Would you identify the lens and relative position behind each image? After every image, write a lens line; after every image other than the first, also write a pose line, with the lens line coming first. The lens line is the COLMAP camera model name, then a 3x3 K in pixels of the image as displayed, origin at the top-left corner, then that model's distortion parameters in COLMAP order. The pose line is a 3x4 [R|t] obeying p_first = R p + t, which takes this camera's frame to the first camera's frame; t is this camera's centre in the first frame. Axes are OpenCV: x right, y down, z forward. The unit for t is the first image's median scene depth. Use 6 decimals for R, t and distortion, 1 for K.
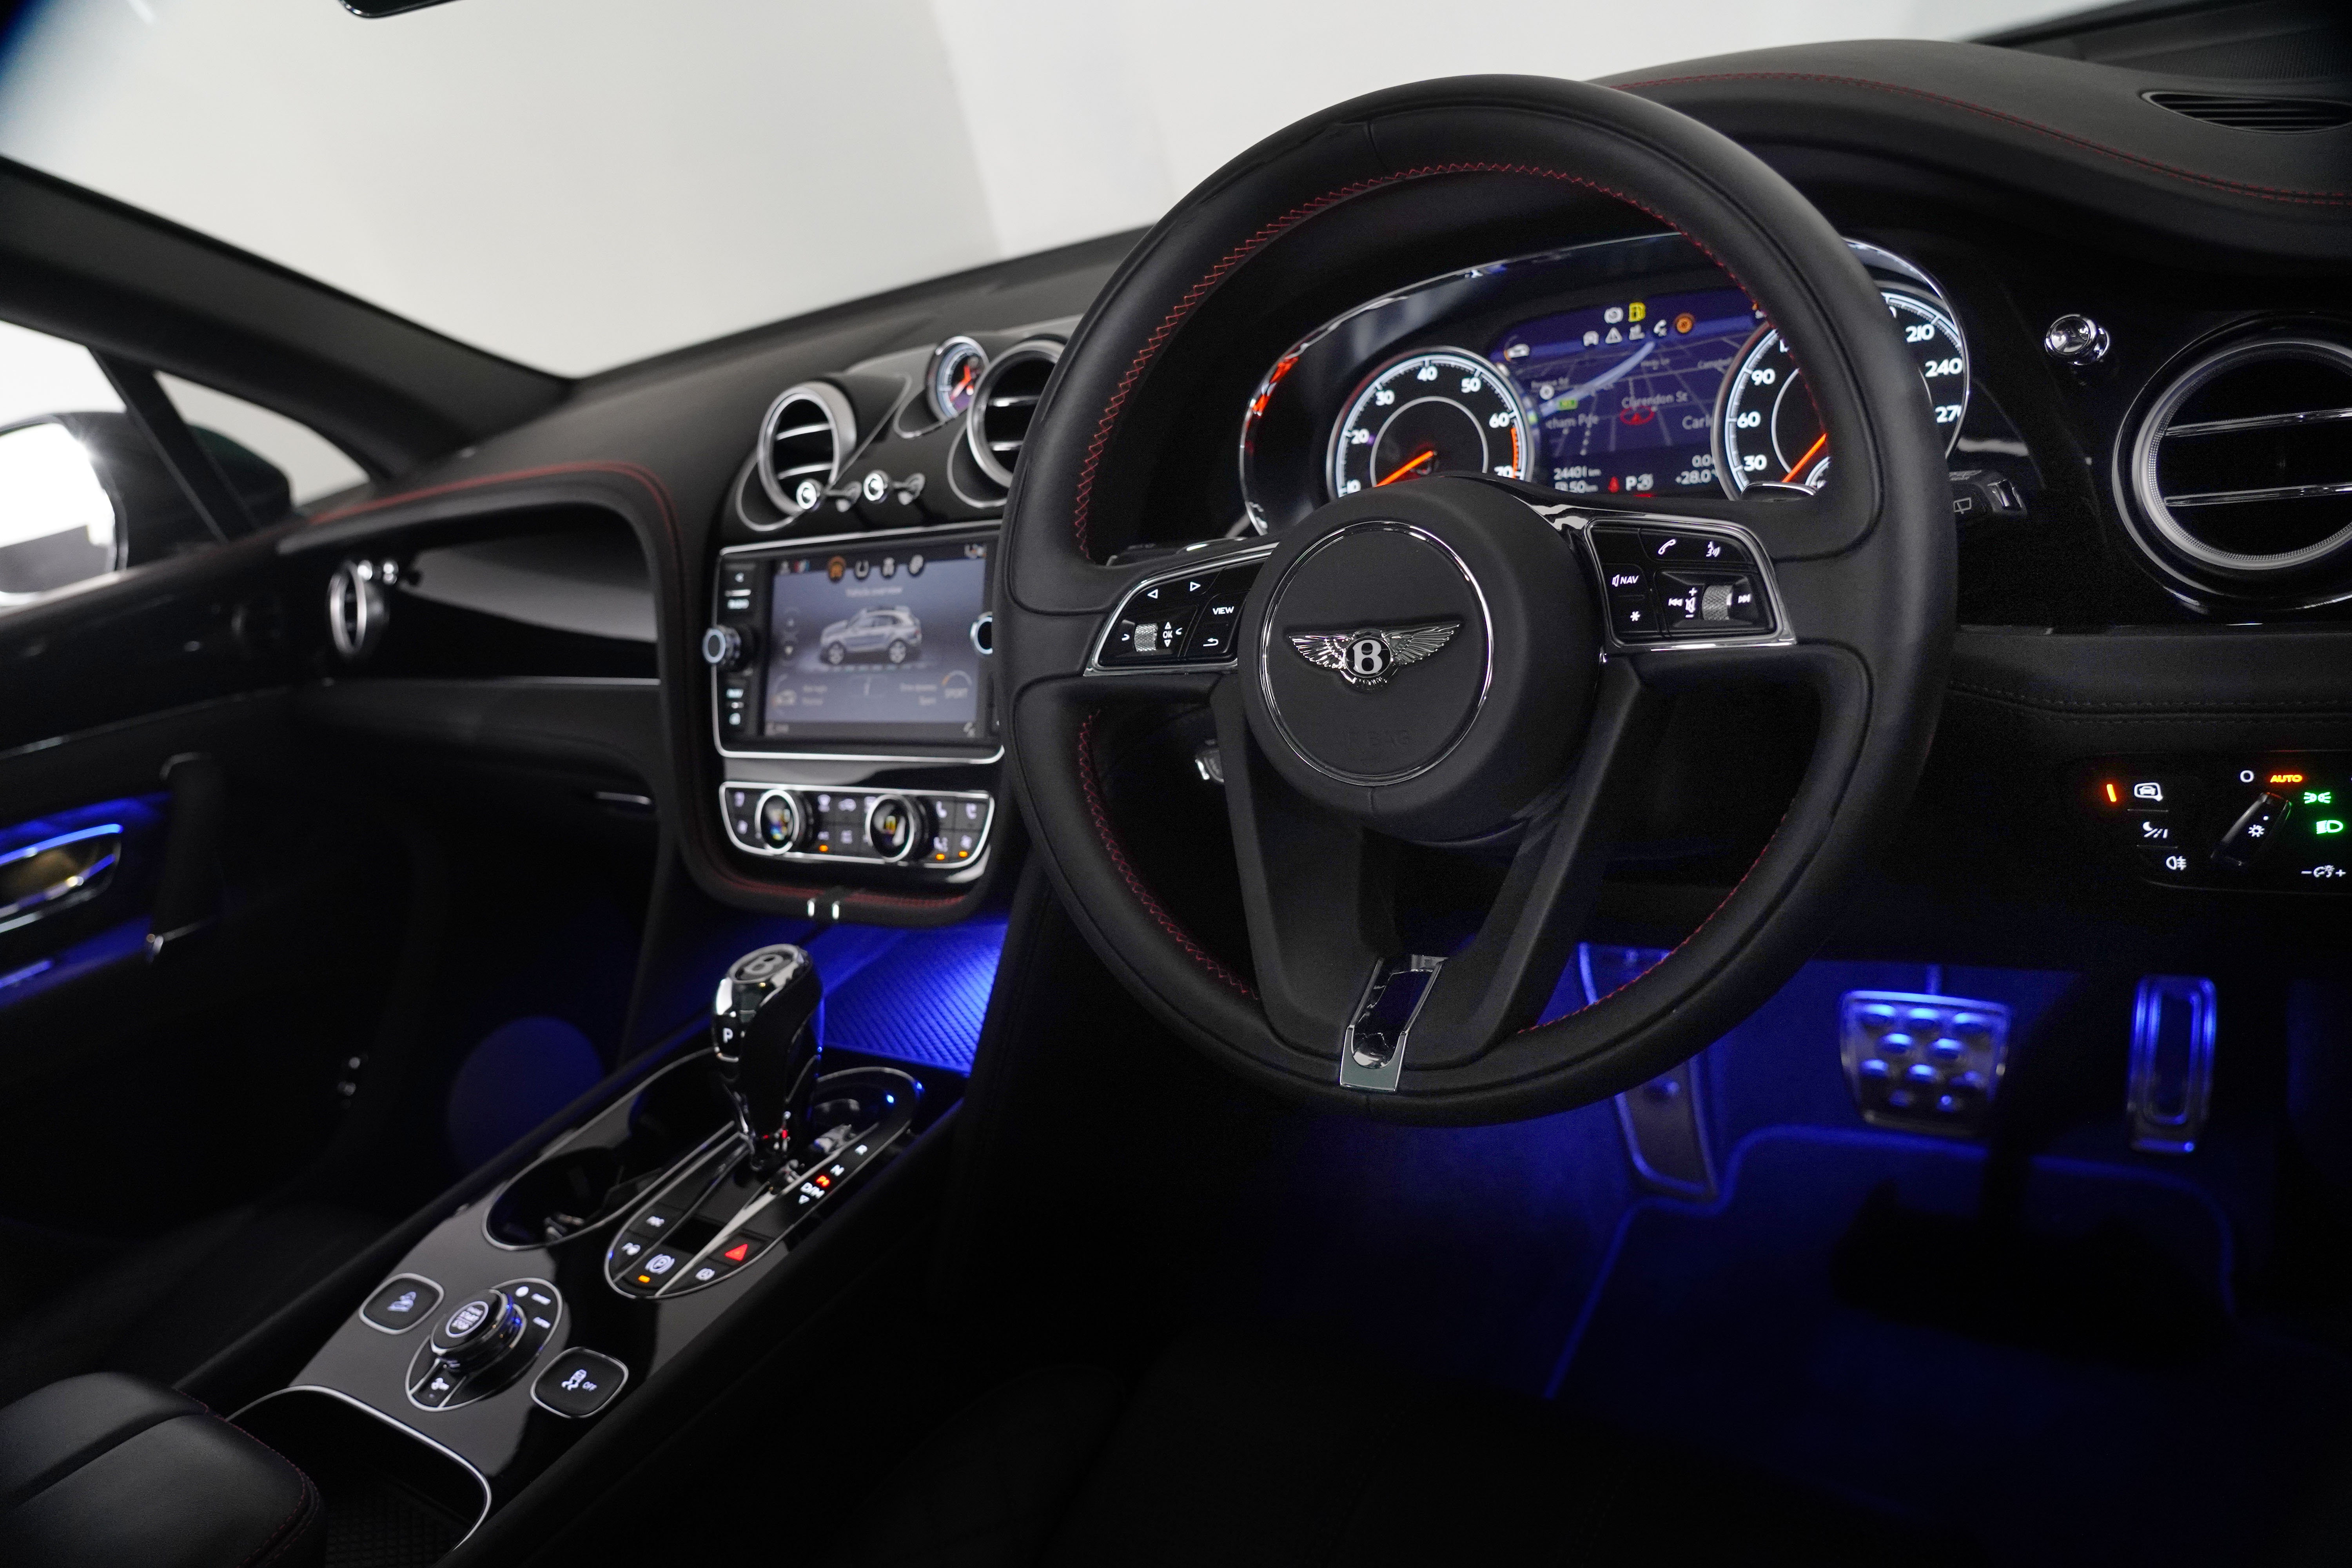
lens RADIAL K [[1644.2, 0, 1101.7], [0, 1644.2, 797.6], [0, 0, 1]] dist [-0.040760, 0.009424]
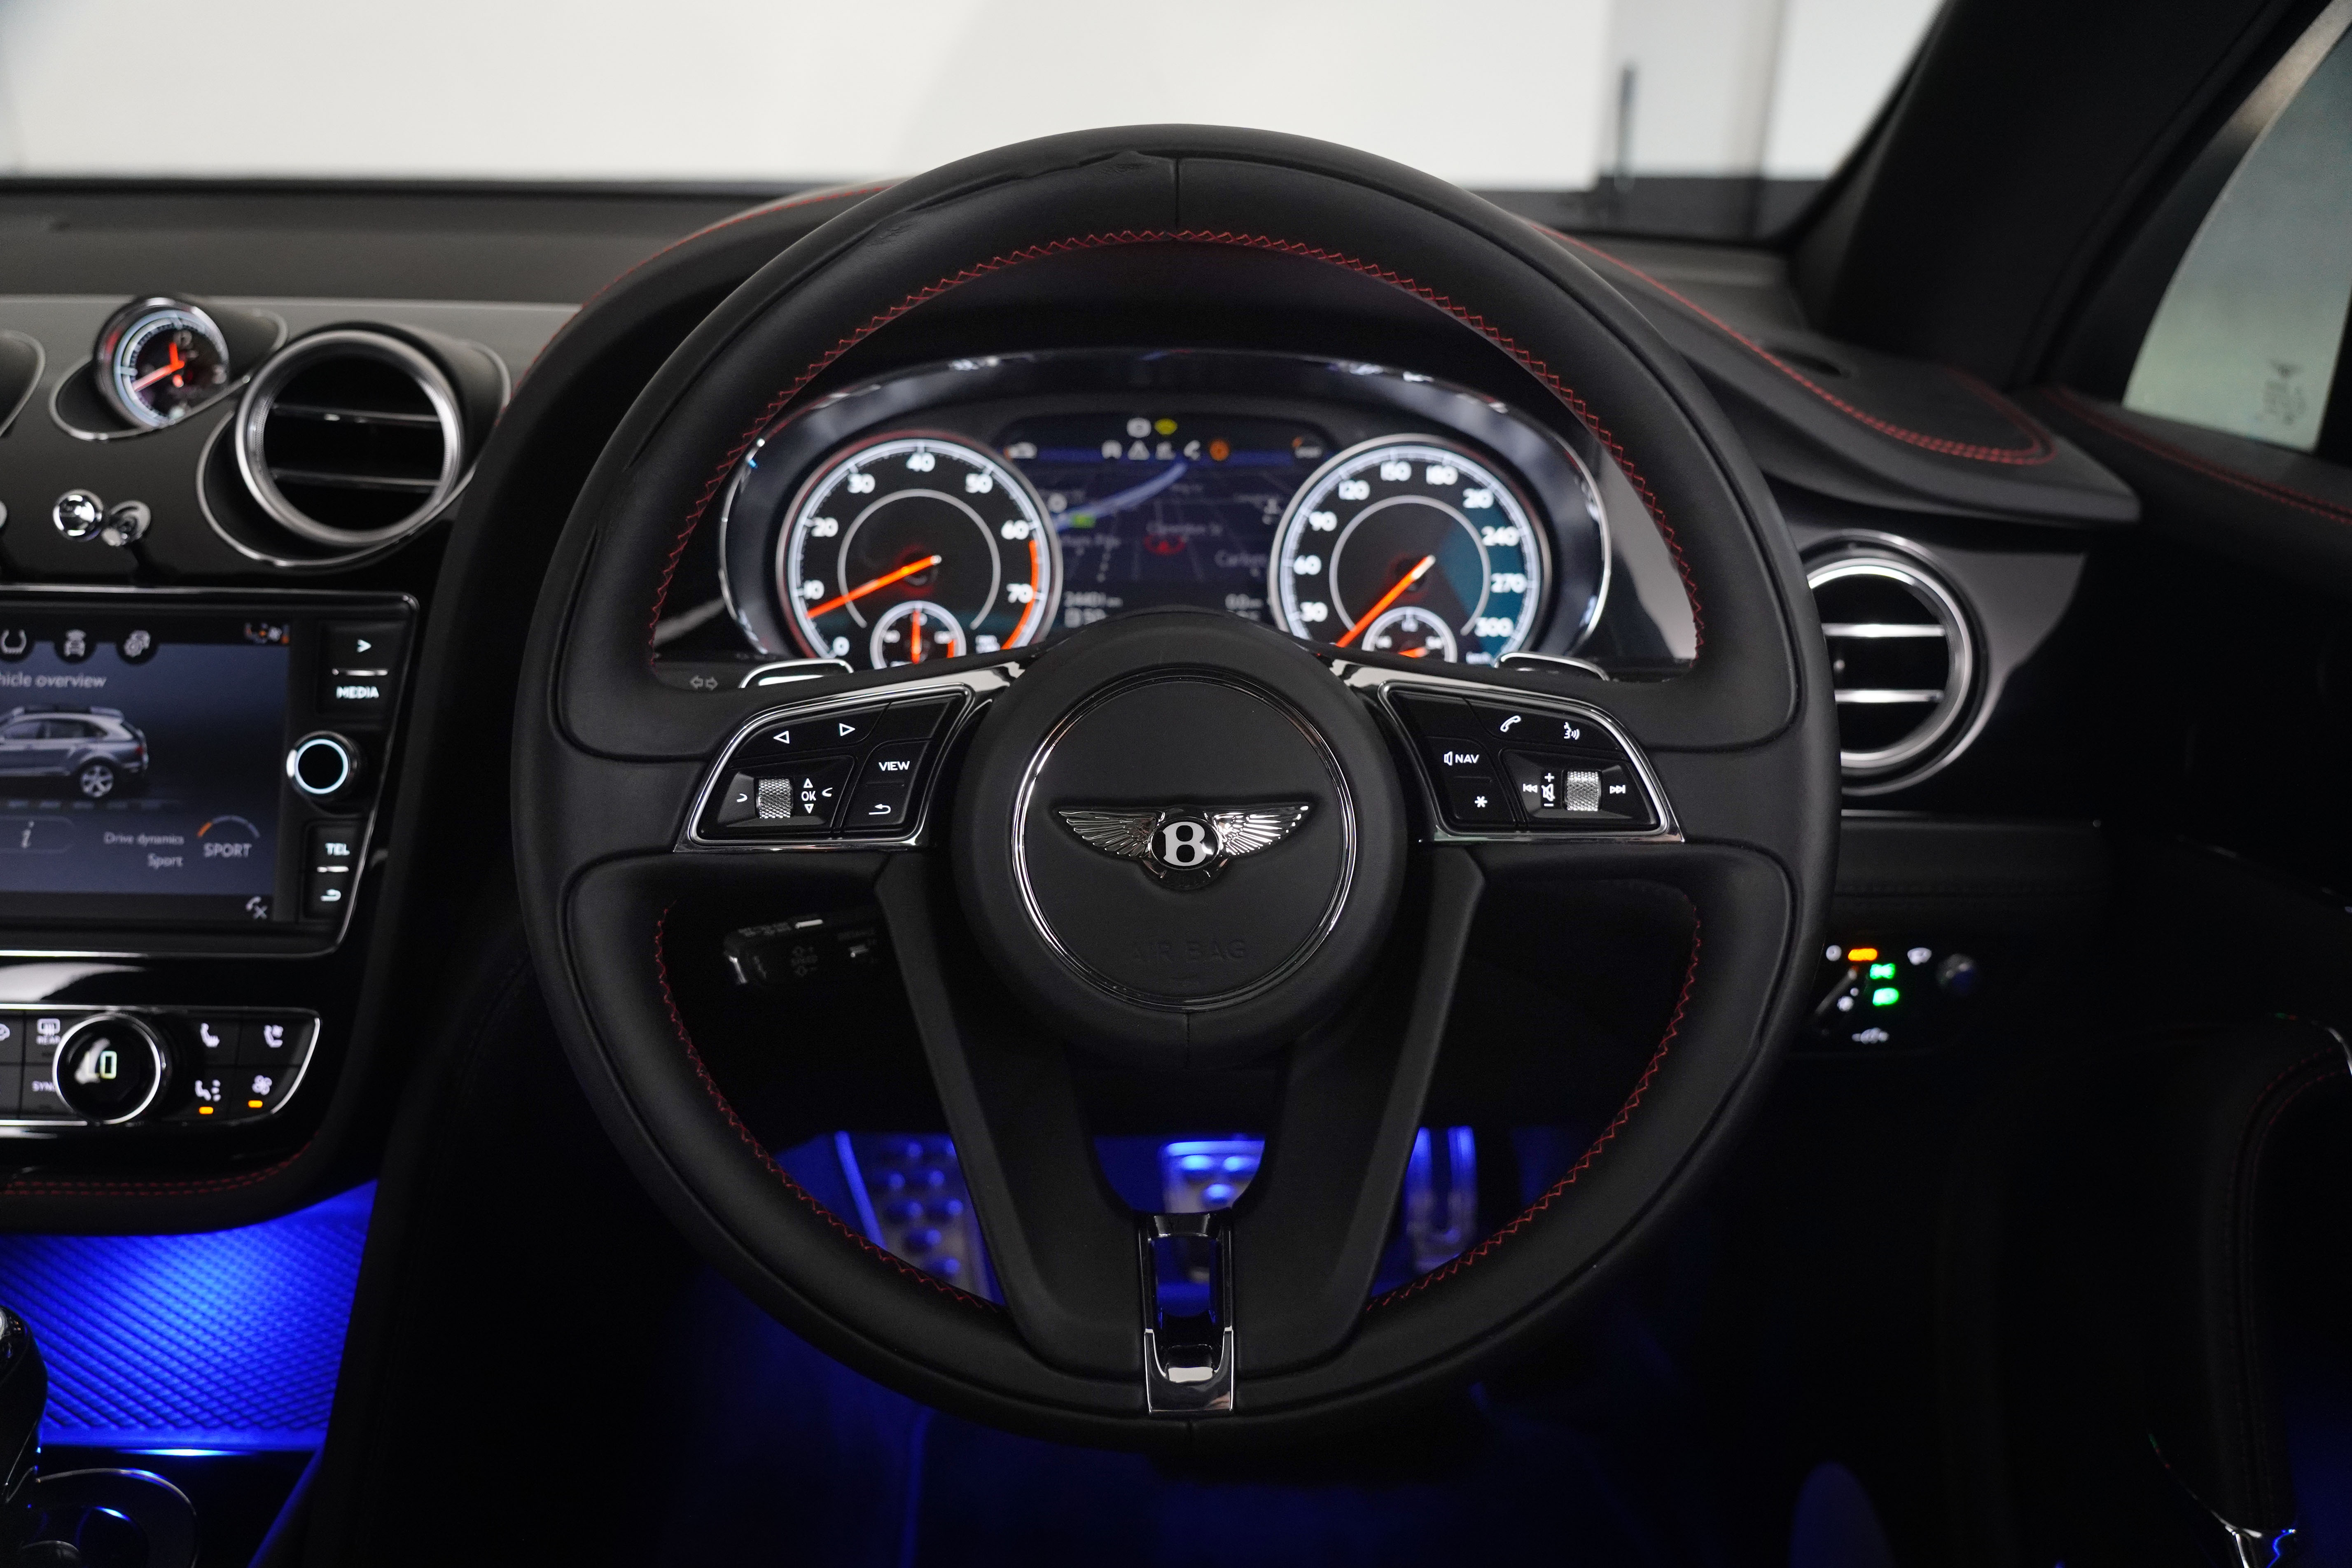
lens RADIAL K [[1737.7, 0, 1188.9], [0, 1737.7, 789.1], [0, 0, 1]] dist [-0.016714, -0.006361]
pose [[0.767772, 0.019057, 0.640439, -0.281057], [0.019975, 0.998360, -0.053654, -0.052830], [-0.640411, 0.053987, 0.766132, 0.292351]]
